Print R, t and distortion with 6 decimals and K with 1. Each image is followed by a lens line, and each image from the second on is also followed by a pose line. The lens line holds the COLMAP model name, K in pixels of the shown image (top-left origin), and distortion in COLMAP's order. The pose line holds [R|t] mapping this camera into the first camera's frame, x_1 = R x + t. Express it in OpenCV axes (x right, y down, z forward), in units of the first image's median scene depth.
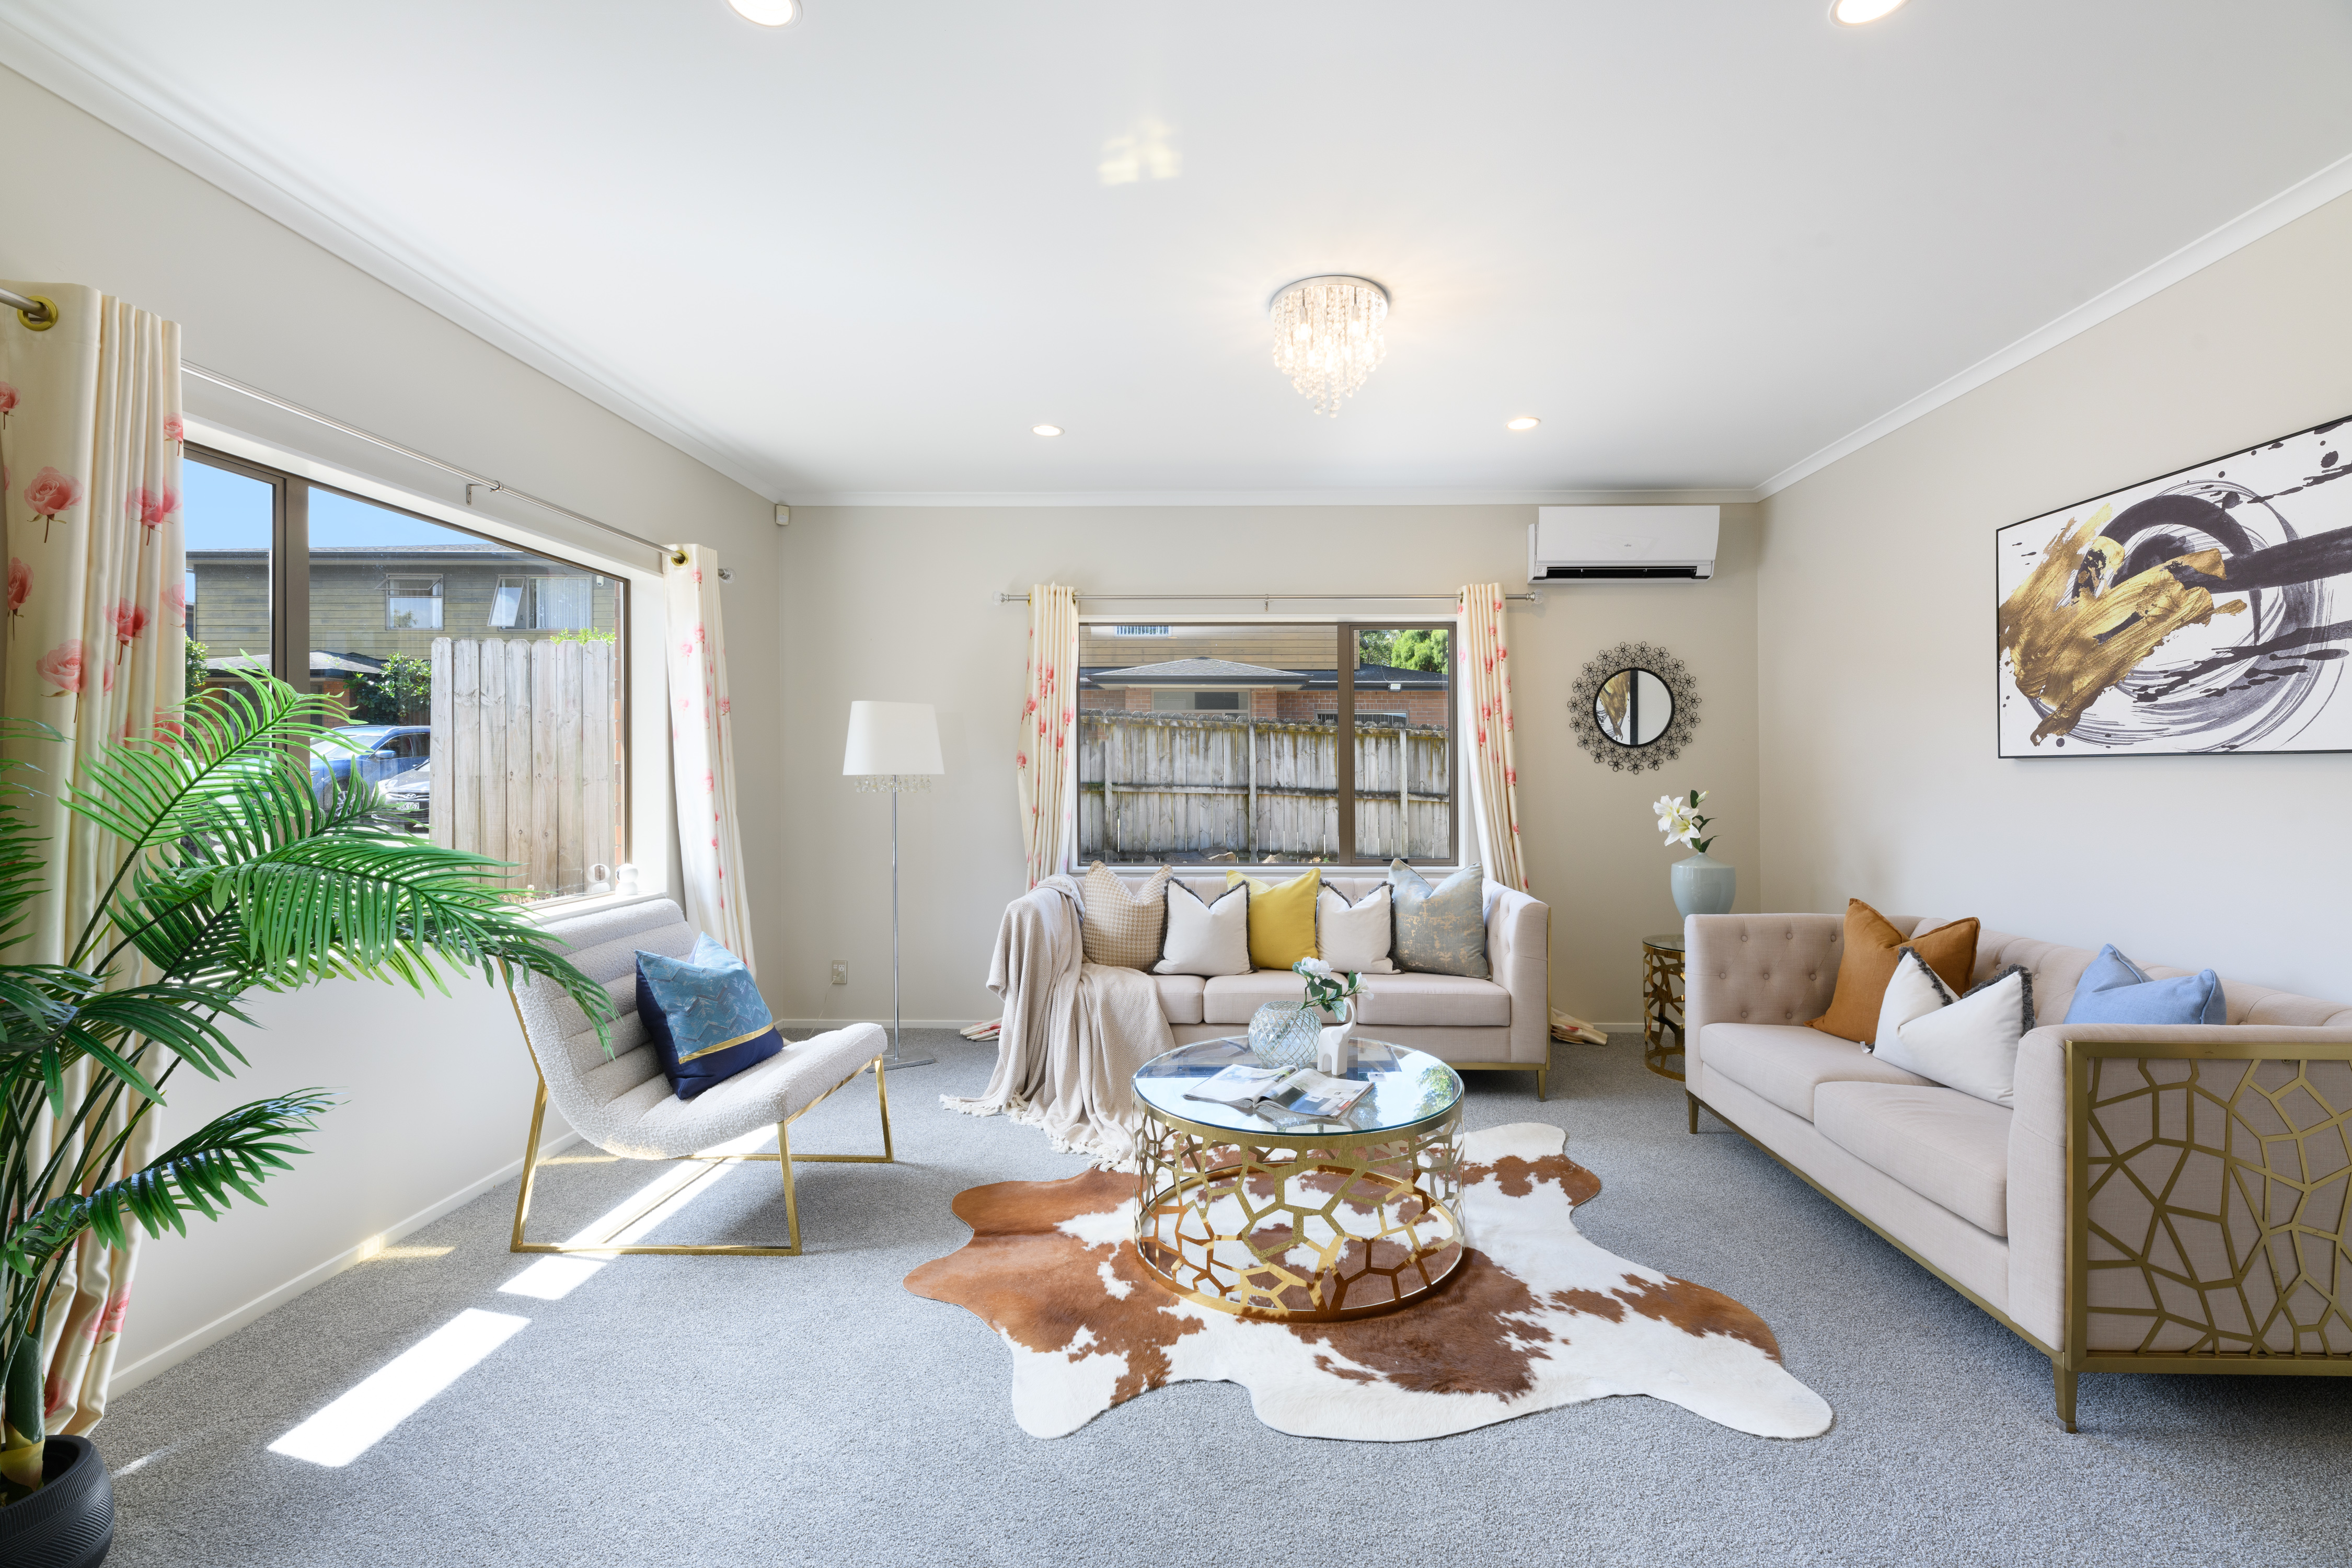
lens RADIAL K [[983.6, 0, 1229.5], [0, 983.6, 763.6], [0, 0, 1]] dist [0.000527, 0.000097]
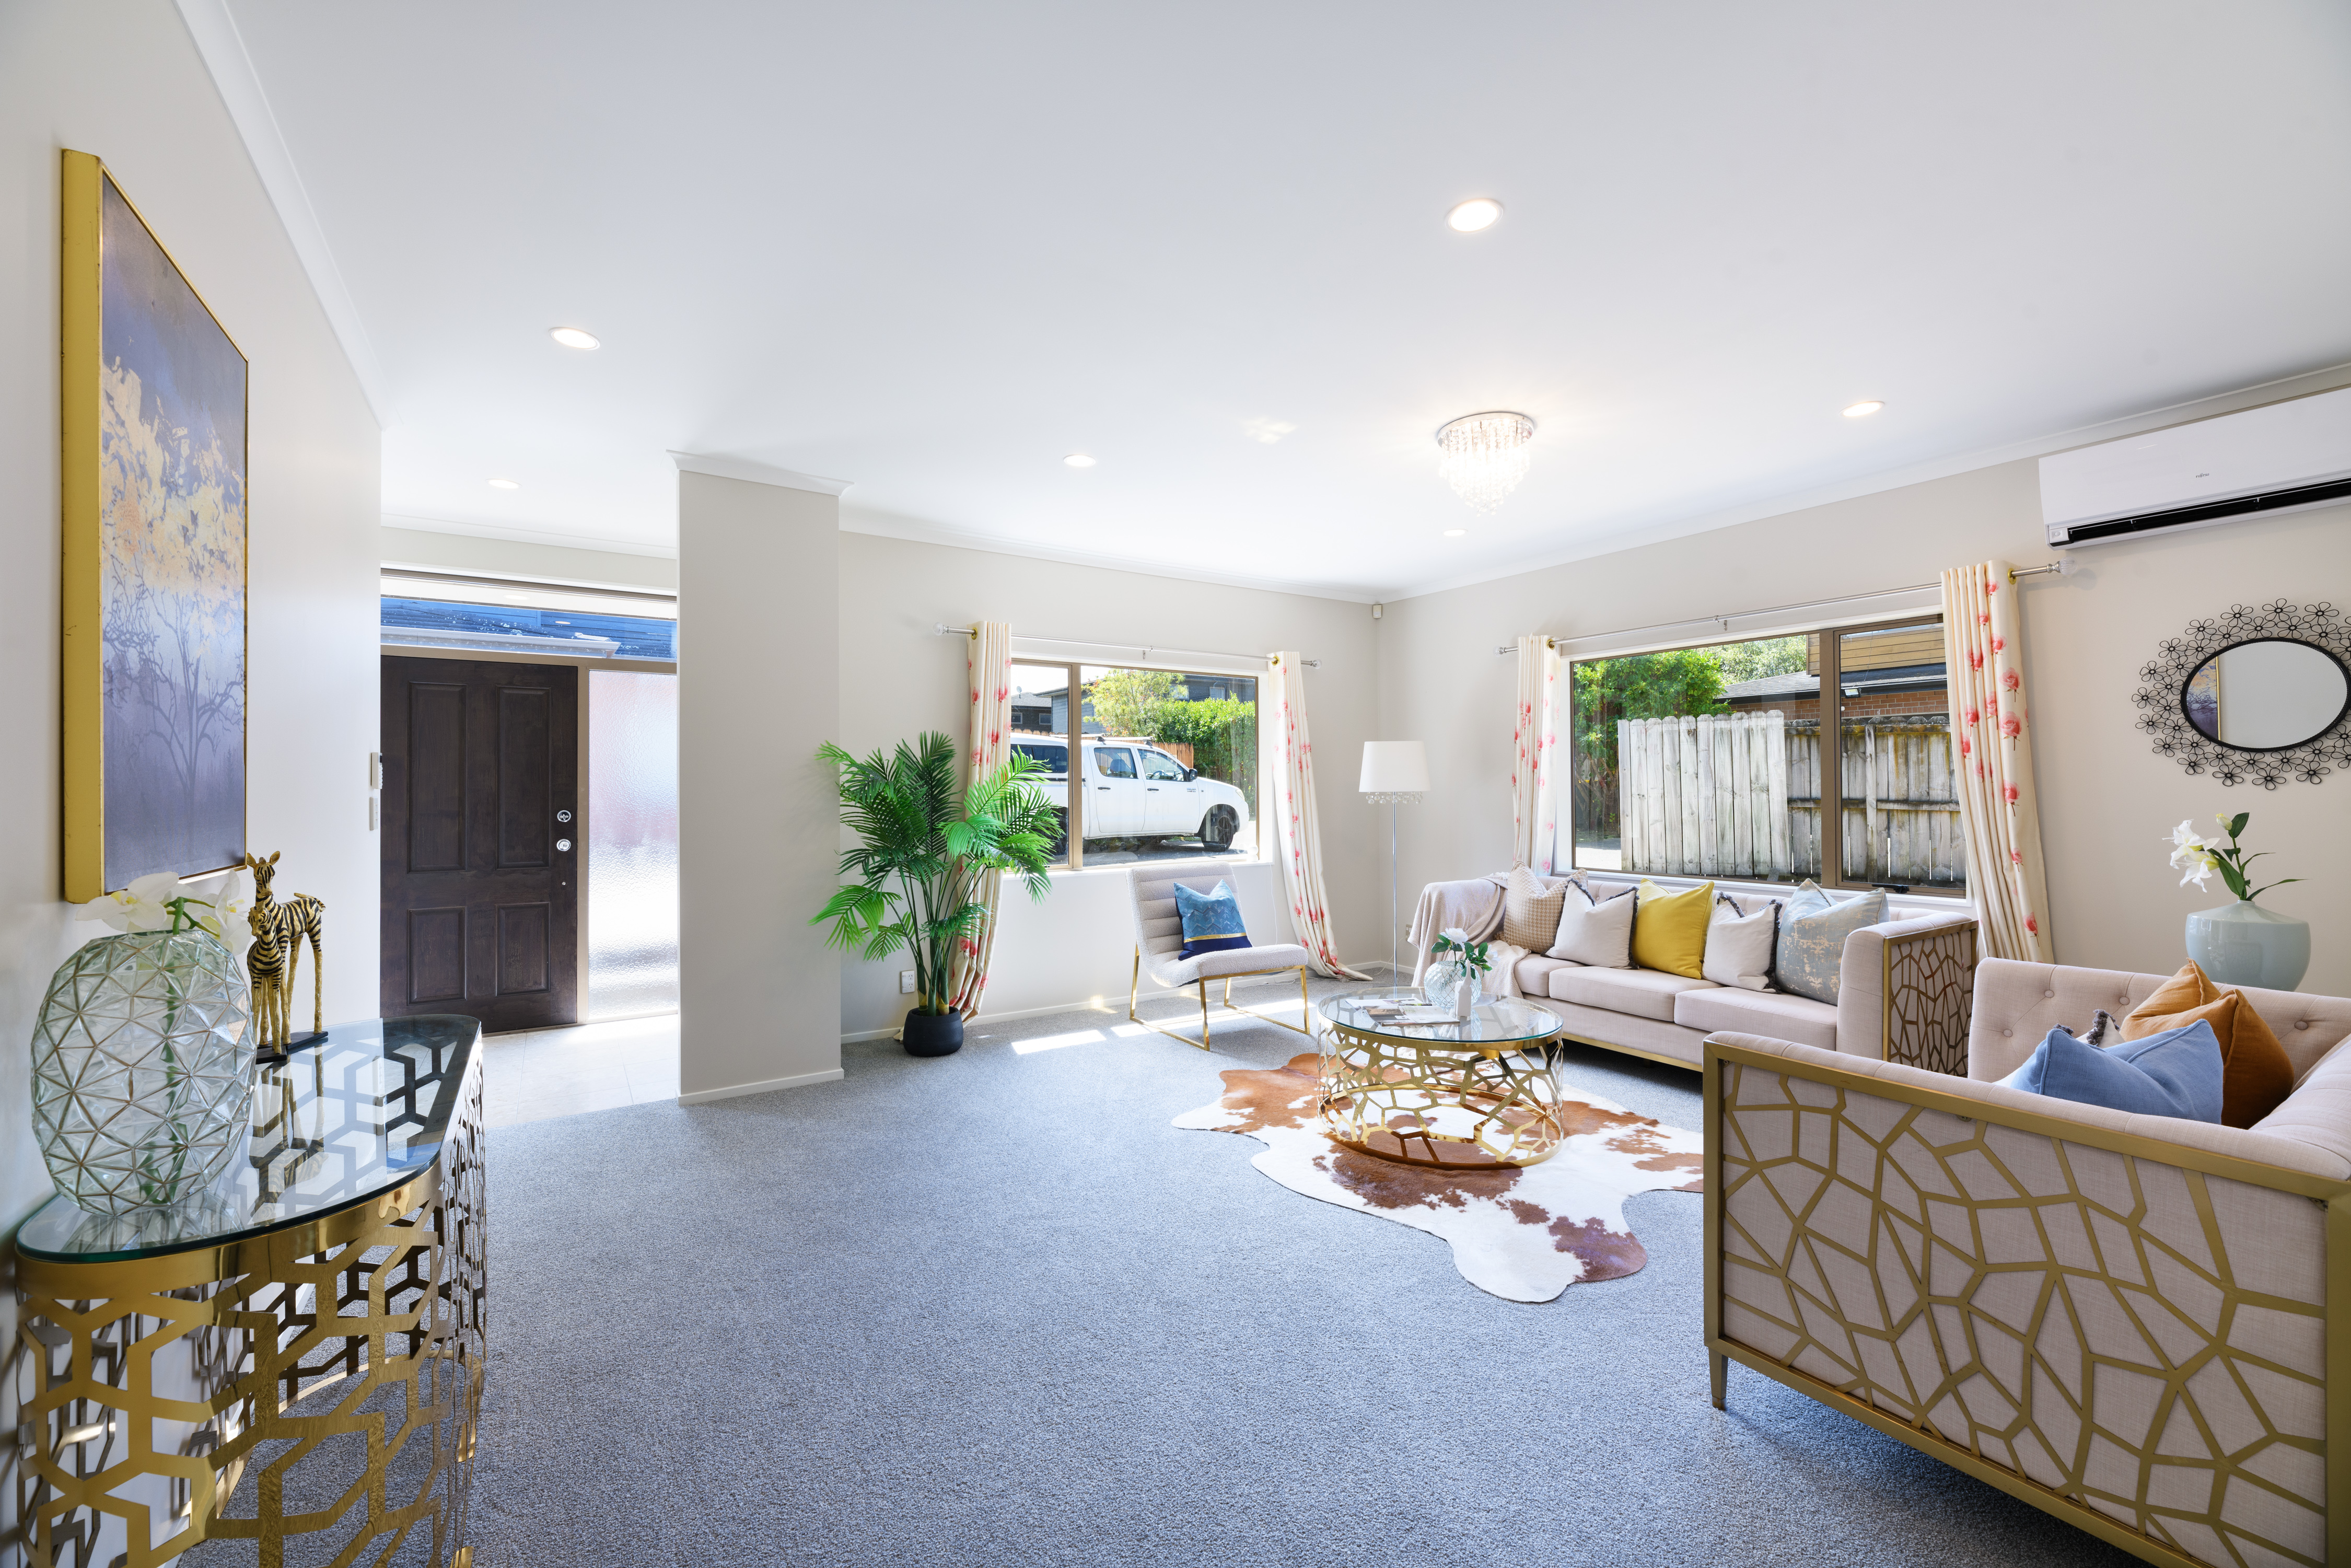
lens RADIAL K [[958.4, 0, 1175.5], [0, 958.4, 784.0], [0, 0, 1]] dist [0.000538, -0.000048]
pose [[0.551751, -0.007333, -0.833977, 0.913329], [0.011493, 0.999933, -0.001189, -0.002614], [0.833930, -0.008928, 0.551798, -0.038941]]
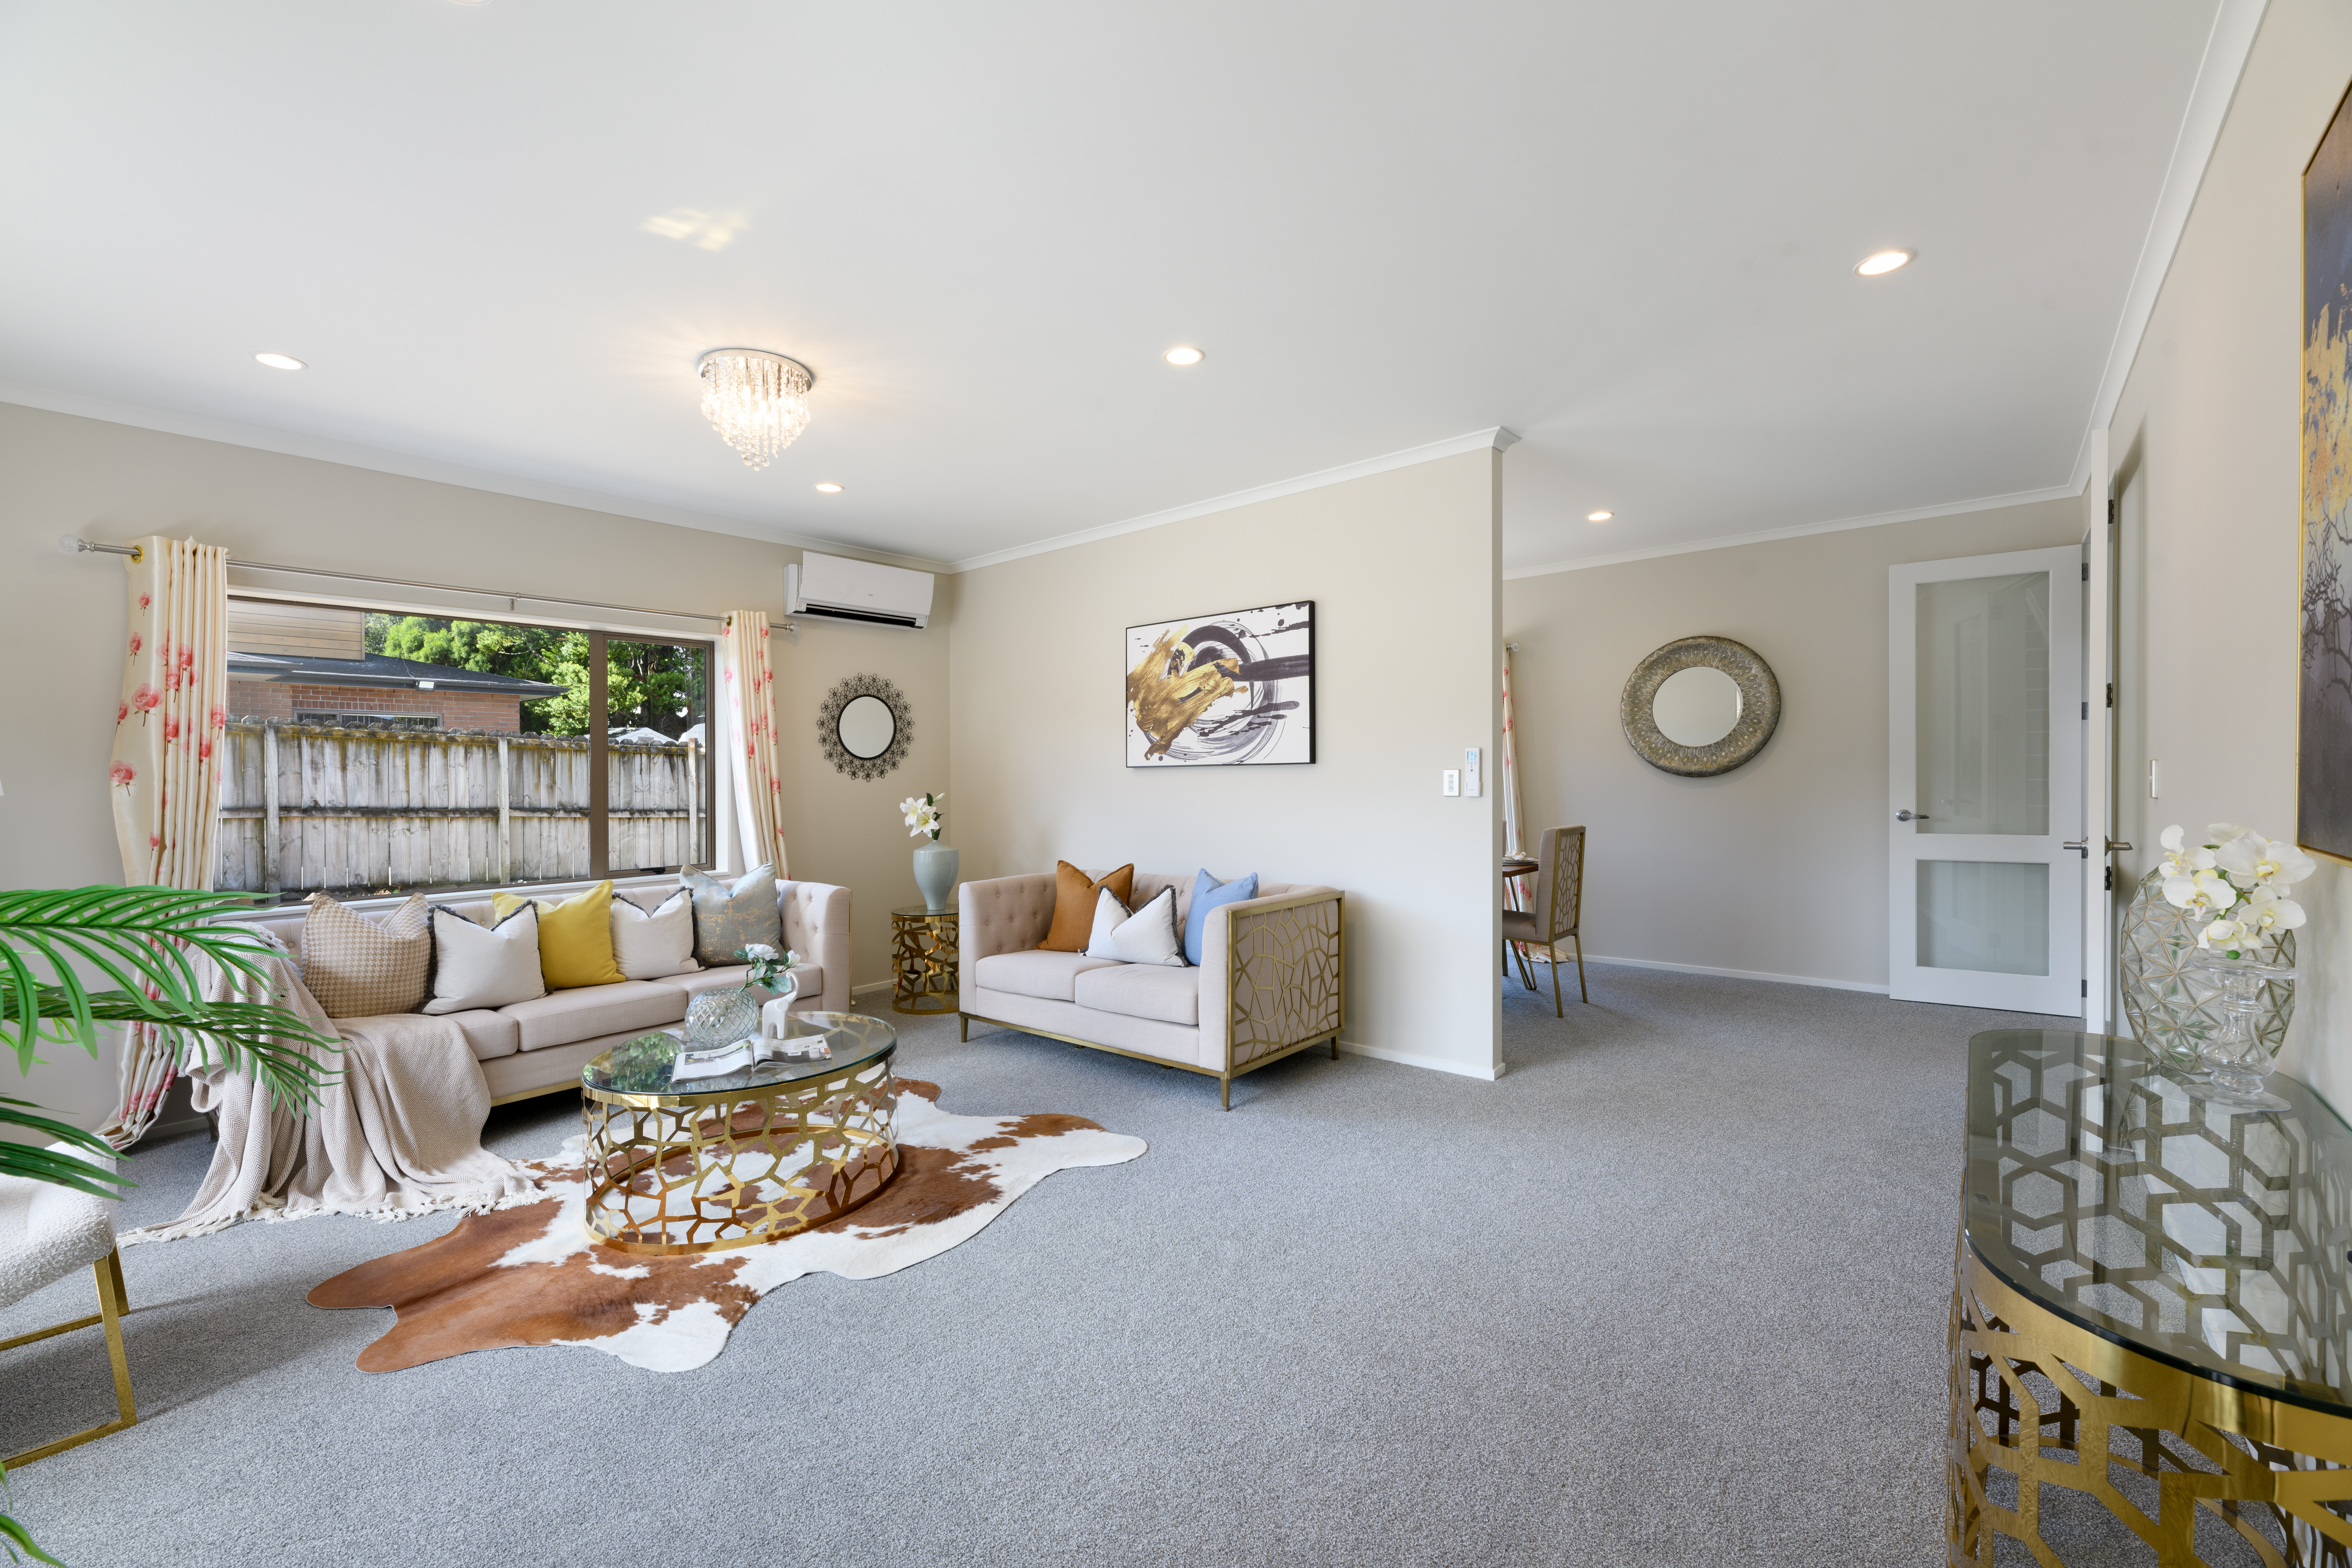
lens RADIAL K [[950.5, 0, 1168.3], [0, 950.5, 795.1], [0, 0, 1]] dist [0.003110, 0.000346]
pose [[0.639639, -0.025094, 0.768266, -0.427072], [0.008092, 0.999631, 0.025914, -0.000299], [-0.768633, -0.010359, 0.639606, -0.073465]]
